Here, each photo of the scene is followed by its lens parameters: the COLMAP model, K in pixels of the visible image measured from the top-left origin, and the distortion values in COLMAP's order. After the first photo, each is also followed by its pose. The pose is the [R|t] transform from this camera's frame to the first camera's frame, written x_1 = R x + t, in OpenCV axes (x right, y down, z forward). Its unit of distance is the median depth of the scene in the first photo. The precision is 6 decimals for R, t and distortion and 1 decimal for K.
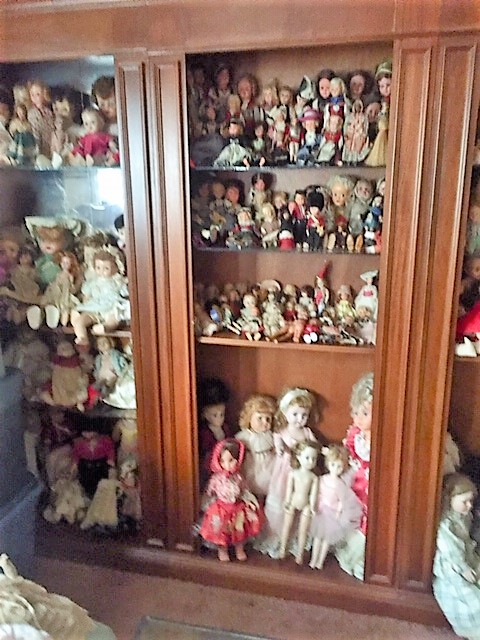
lens RADIAL K [[543.7, 0, 240.0], [0, 543.7, 320.0], [0, 0, 1]] dist [0.078032, -0.104275]
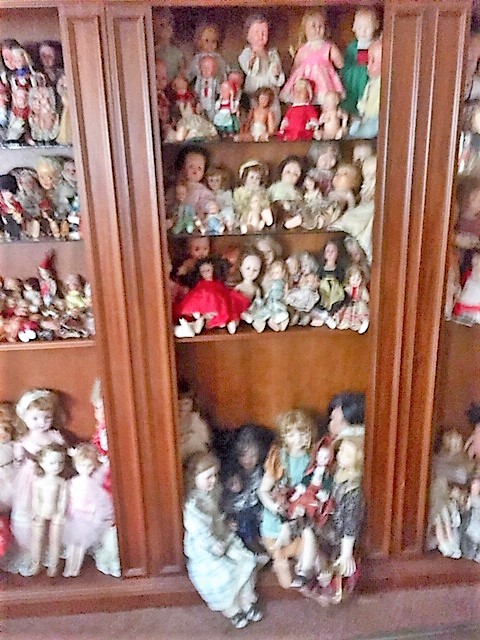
lens RADIAL K [[543.7, 0, 240.0], [0, 543.7, 320.0], [0, 0, 1]] dist [0.078032, -0.104275]
pose [[0.954004, -0.106740, 0.280149, 0.205759], [0.097929, 0.994162, 0.045305, -0.000282], [-0.283349, -0.015786, 0.958887, 0.019368]]
